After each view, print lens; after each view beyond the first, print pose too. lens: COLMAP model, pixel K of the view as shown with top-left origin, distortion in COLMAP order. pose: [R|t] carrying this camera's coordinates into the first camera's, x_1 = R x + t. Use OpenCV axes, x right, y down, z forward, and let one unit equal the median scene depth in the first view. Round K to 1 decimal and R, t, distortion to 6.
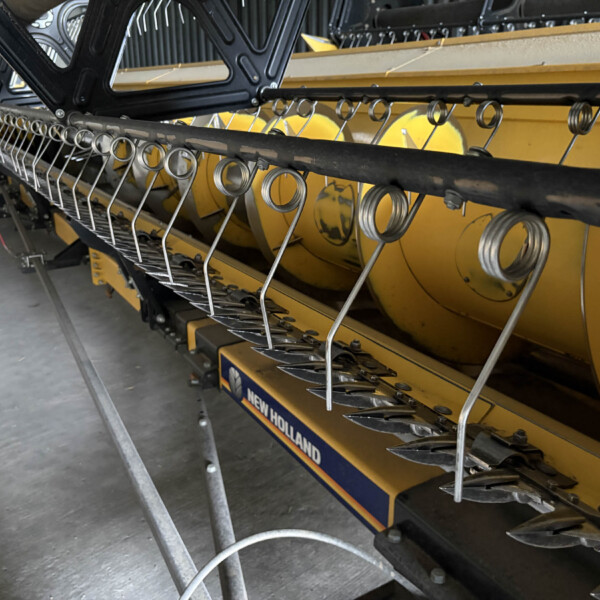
lens RADIAL K [[600.5, 0, 300.0], [0, 600.5, 300.0], [0, 0, 1]] dist [0.039735, -0.015446]
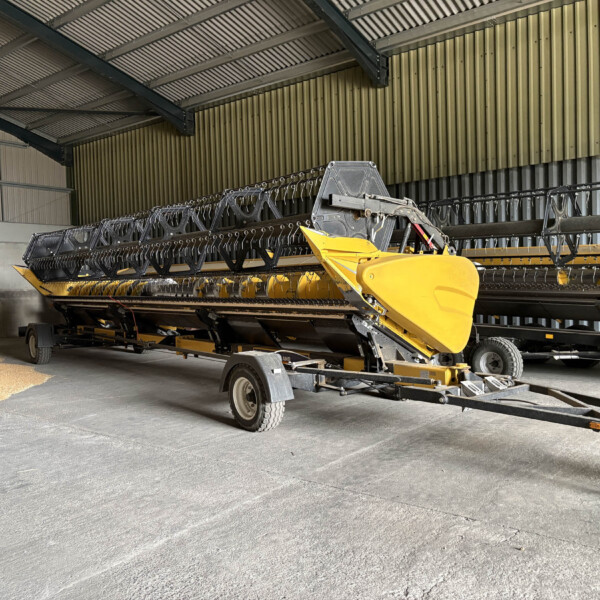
lens RADIAL K [[623.6, 0, 307.7], [0, 623.6, 301.1], [0, 0, 1]] dist [0.020222, -0.028935]
pose [[0.988929, -0.028100, 0.145706, -0.974719], [0.070436, 0.953130, -0.294248, 2.504958], [-0.130609, 0.301253, 0.944557, -6.534692]]
